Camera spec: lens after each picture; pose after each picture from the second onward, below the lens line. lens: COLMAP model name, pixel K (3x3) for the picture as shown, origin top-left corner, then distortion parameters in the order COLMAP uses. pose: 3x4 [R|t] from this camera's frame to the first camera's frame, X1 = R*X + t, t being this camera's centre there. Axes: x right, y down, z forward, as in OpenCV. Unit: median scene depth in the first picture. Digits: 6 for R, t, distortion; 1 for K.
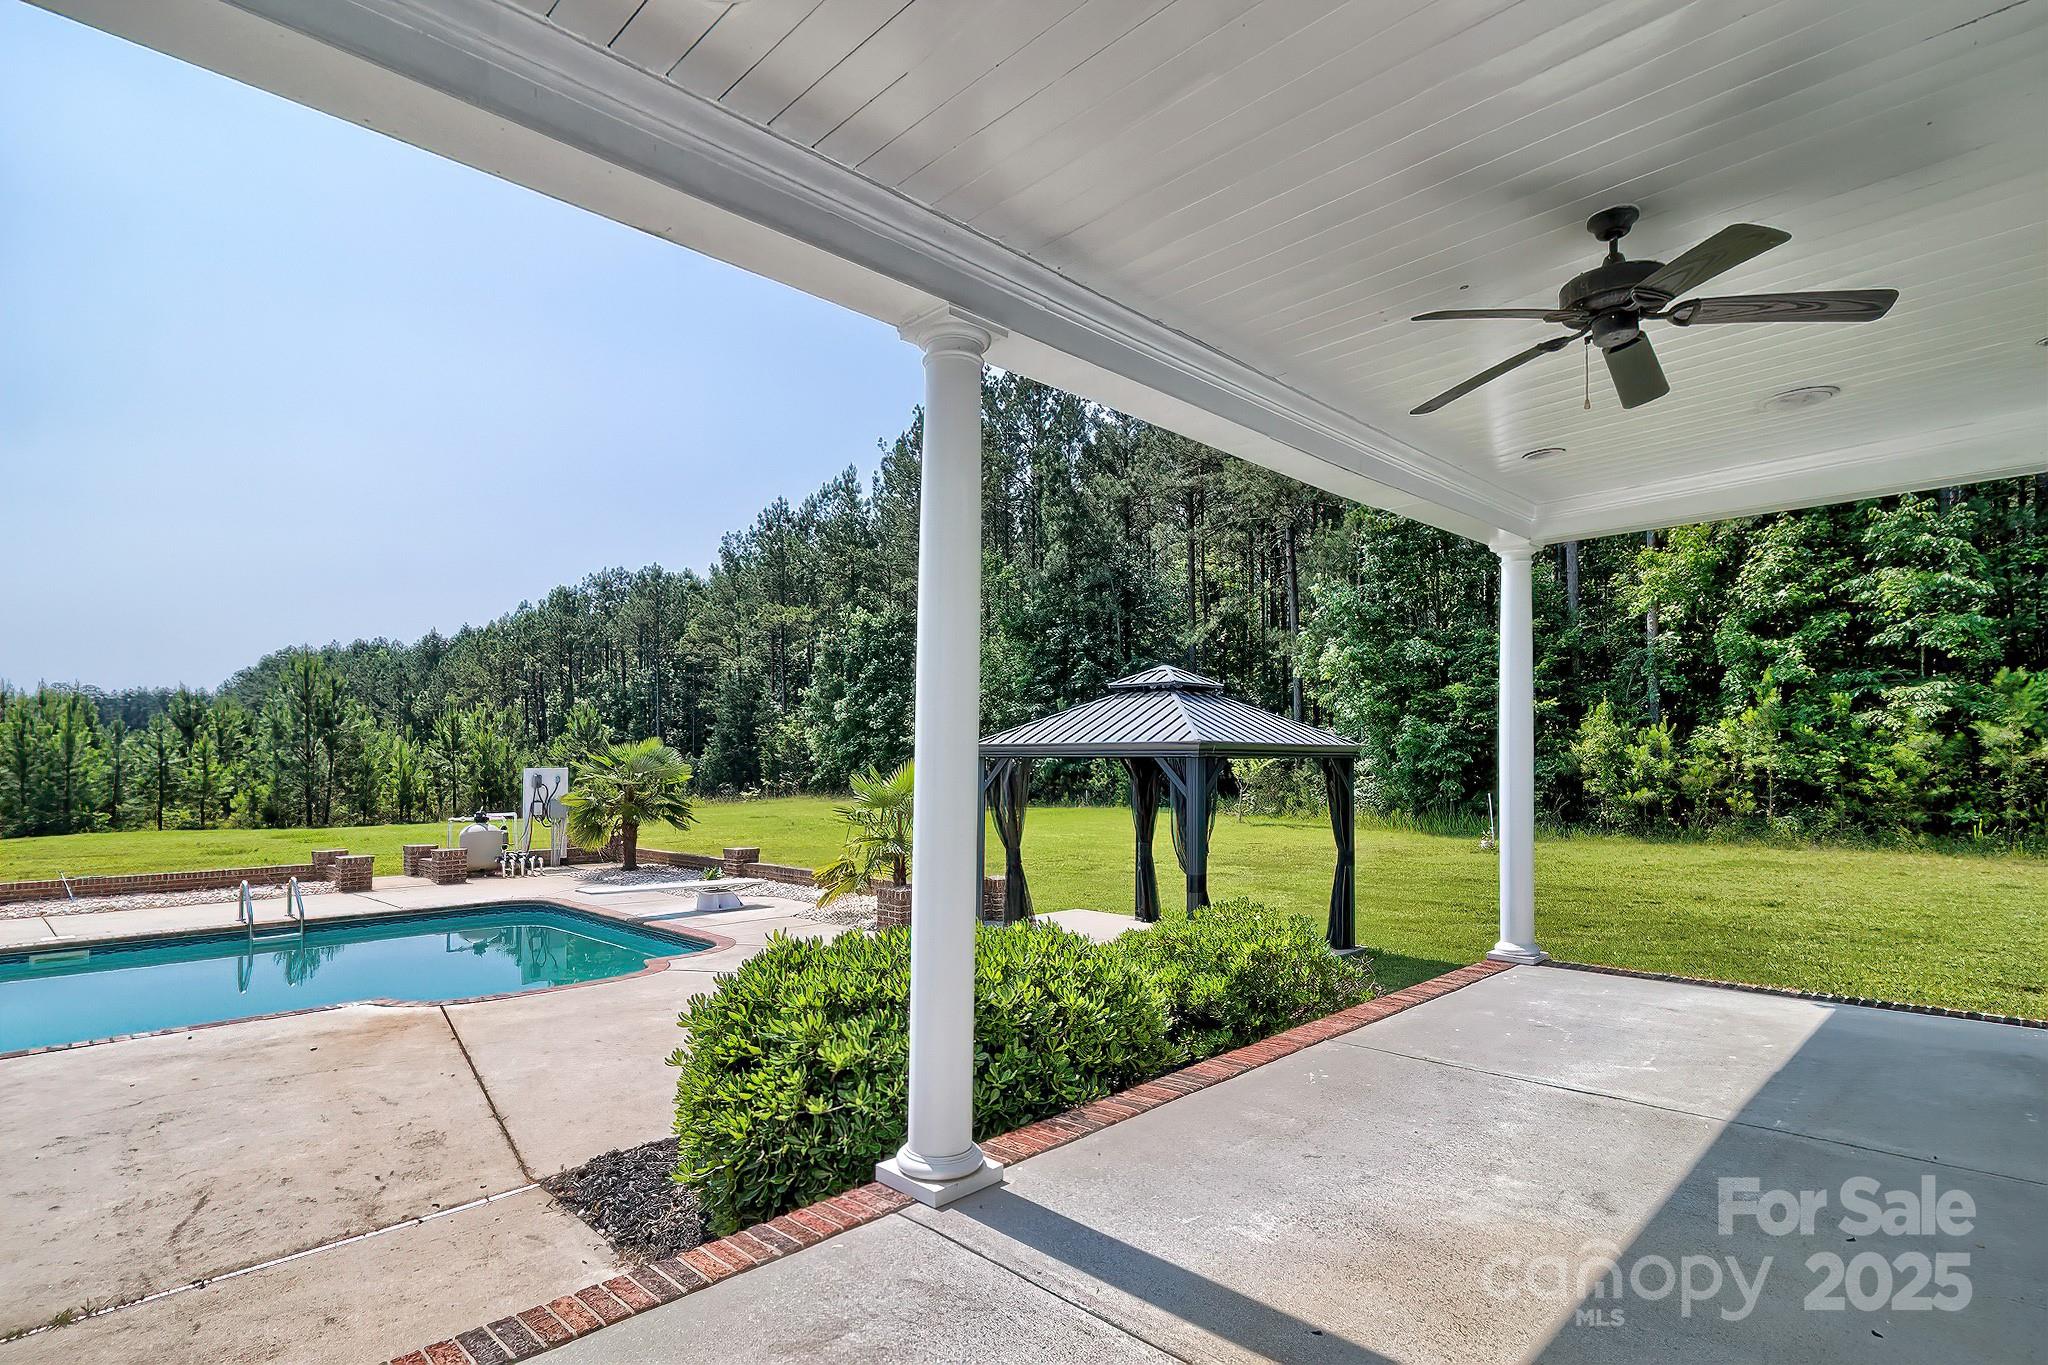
lens RADIAL K [[1007.8, 0, 1014.9], [0, 1007.8, 772.9], [0, 0, 1]] dist [0.010184, -0.001577]
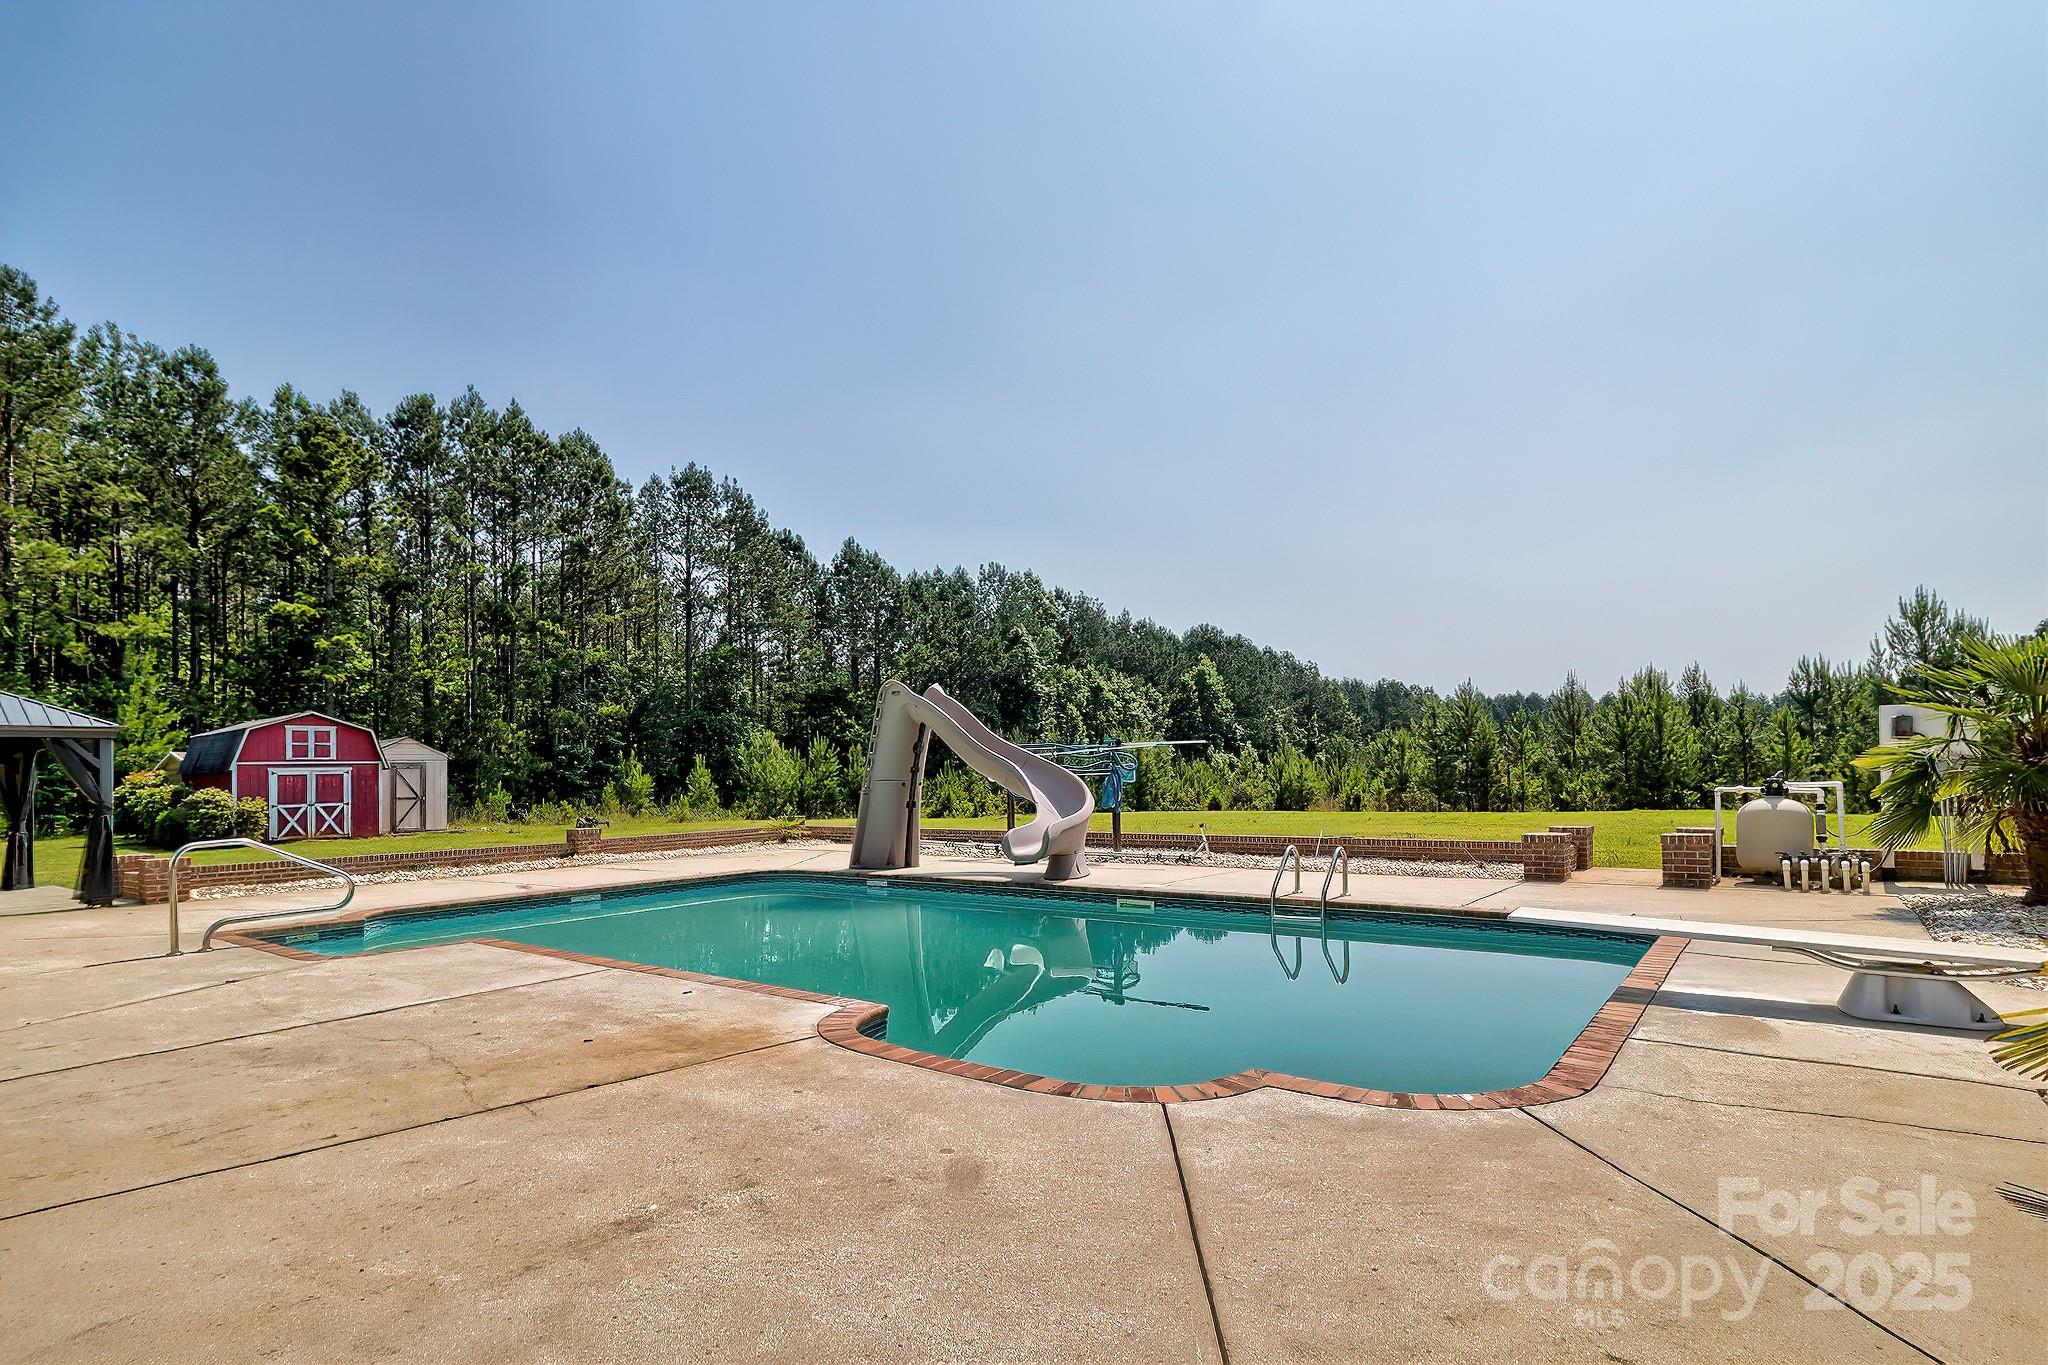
lens RADIAL K [[1036.4, 0, 1021.0], [0, 1036.4, 769.1], [0, 0, 1]] dist [0.013248, -0.000693]
pose [[0.128951, -0.006401, -0.991630, 0.015809], [0.011344, 0.999923, -0.004980, 0.012065], [0.991586, -0.010607, 0.129014, 0.183665]]
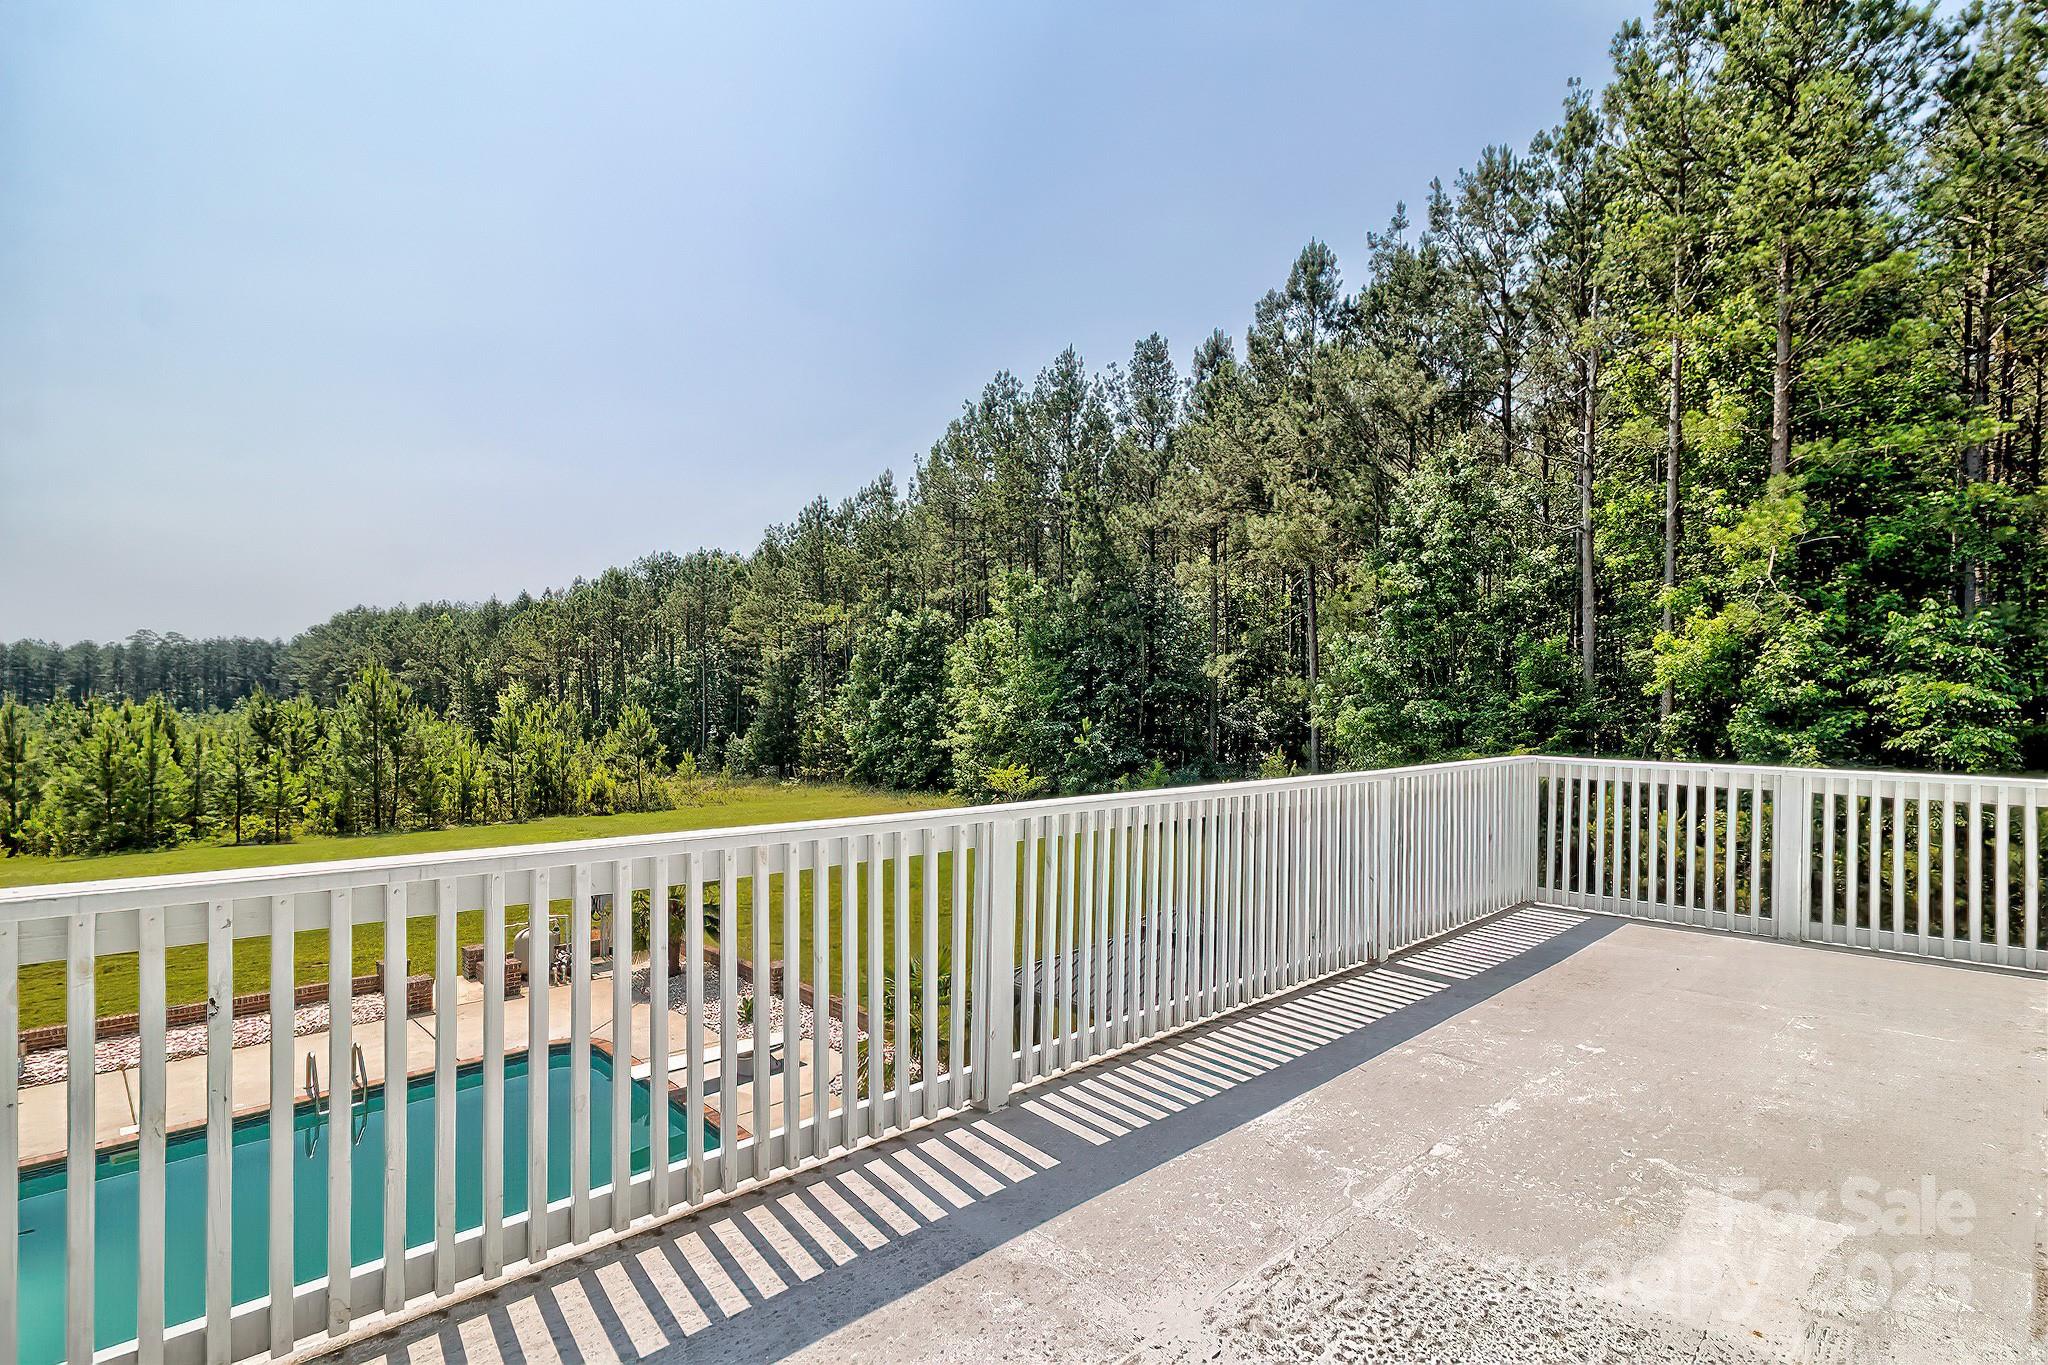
lens RADIAL K [[963.4, 0, 1018.1], [0, 963.4, 730.8], [0, 0, 1]] dist [0.016855, 0.000523]
pose [[0.999600, 0.010198, -0.026395, 0.001502], [-0.009592, 0.999690, 0.022963, -0.074102], [0.026621, -0.022700, 0.999388, 0.002086]]
